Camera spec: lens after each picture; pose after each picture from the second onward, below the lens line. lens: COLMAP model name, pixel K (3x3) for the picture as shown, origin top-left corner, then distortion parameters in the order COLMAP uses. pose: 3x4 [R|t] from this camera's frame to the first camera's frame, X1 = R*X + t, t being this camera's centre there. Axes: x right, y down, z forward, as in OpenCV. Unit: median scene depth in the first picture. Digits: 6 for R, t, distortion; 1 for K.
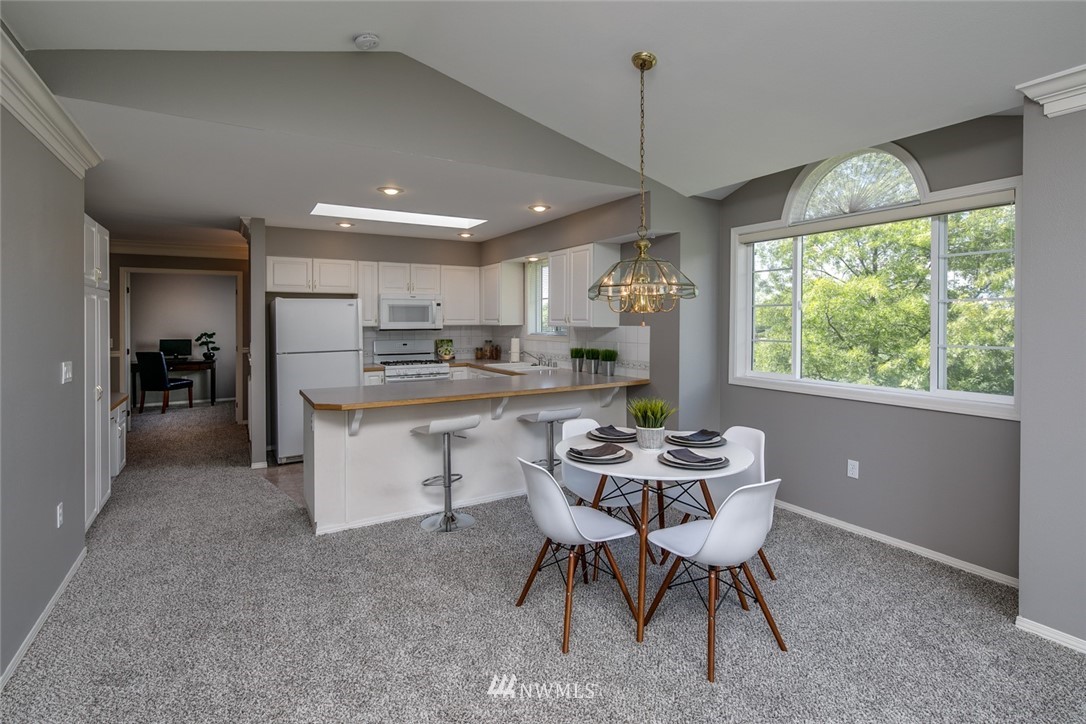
lens RADIAL K [[527.0, 0, 535.0], [0, 527.0, 324.0], [0, 0, 1]] dist [0.006414, -0.004572]
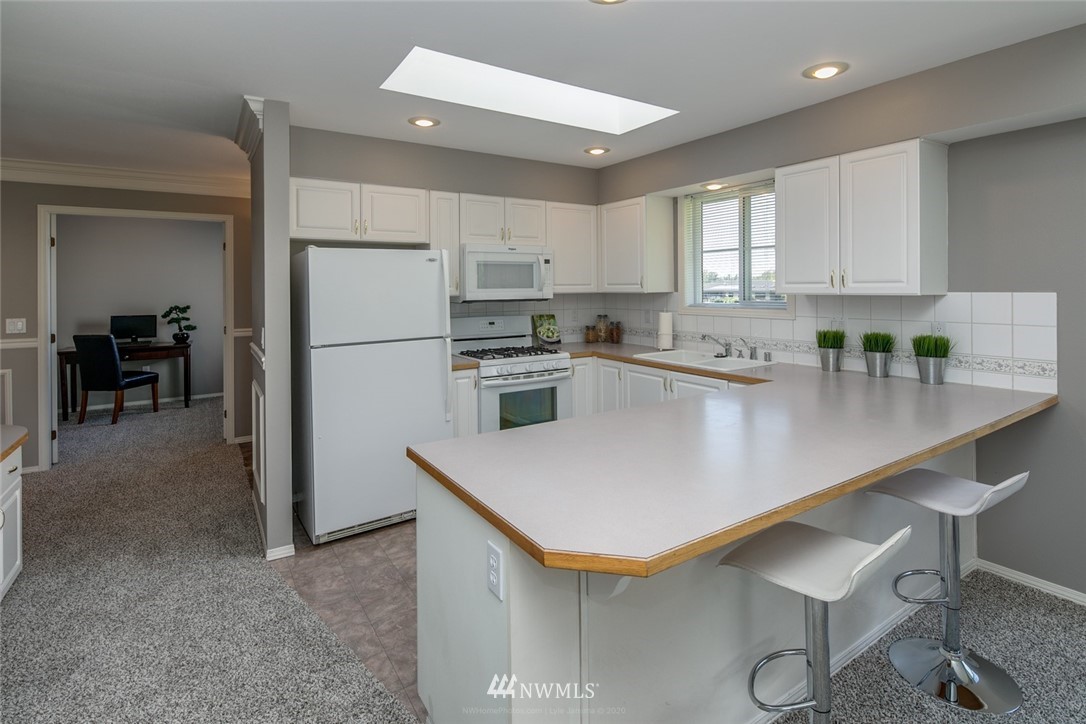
lens RADIAL K [[527.0, 0, 532.8], [0, 527.0, 284.7], [0, 0, 1]] dist [0.006414, -0.004572]
pose [[0.999202, -0.006887, 0.039338, -0.225231], [0.007294, 0.999921, -0.010195, -0.001634], [-0.039265, 0.010474, 0.999174, 0.353005]]
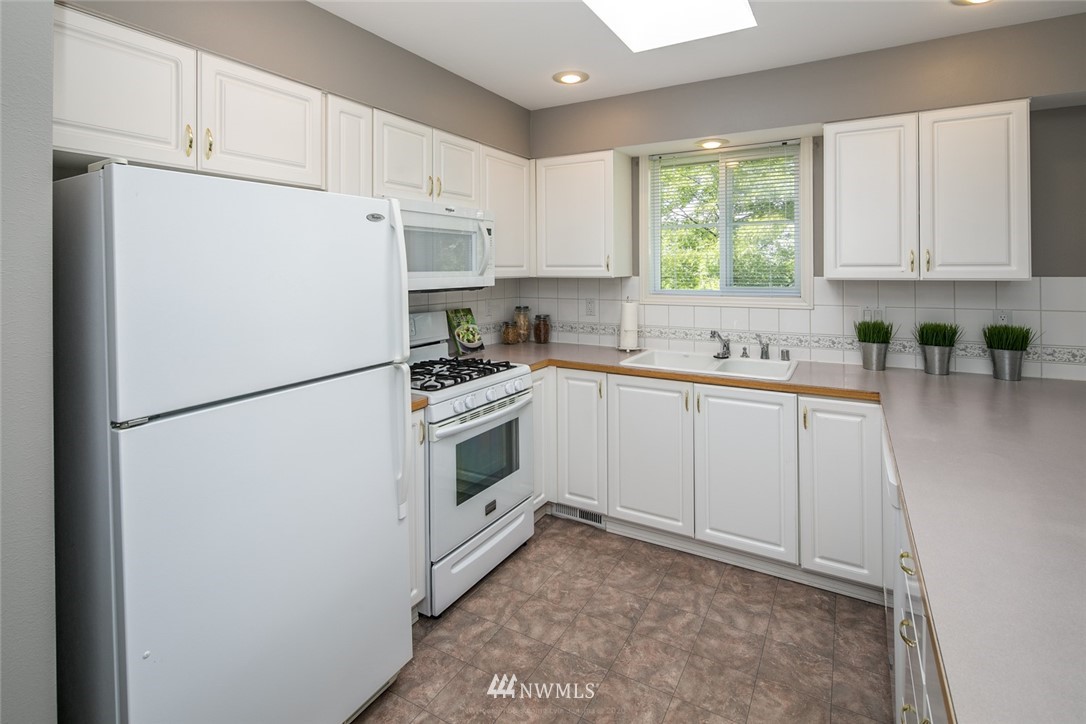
lens RADIAL K [[527.0, 0, 534.3], [0, 527.0, 264.1], [0, 0, 1]] dist [0.006414, -0.004572]
pose [[0.869878, 0.001768, 0.493264, -0.365553], [0.005682, 0.999891, -0.013605, -0.003427], [-0.493234, 0.014638, 0.869774, 0.597109]]
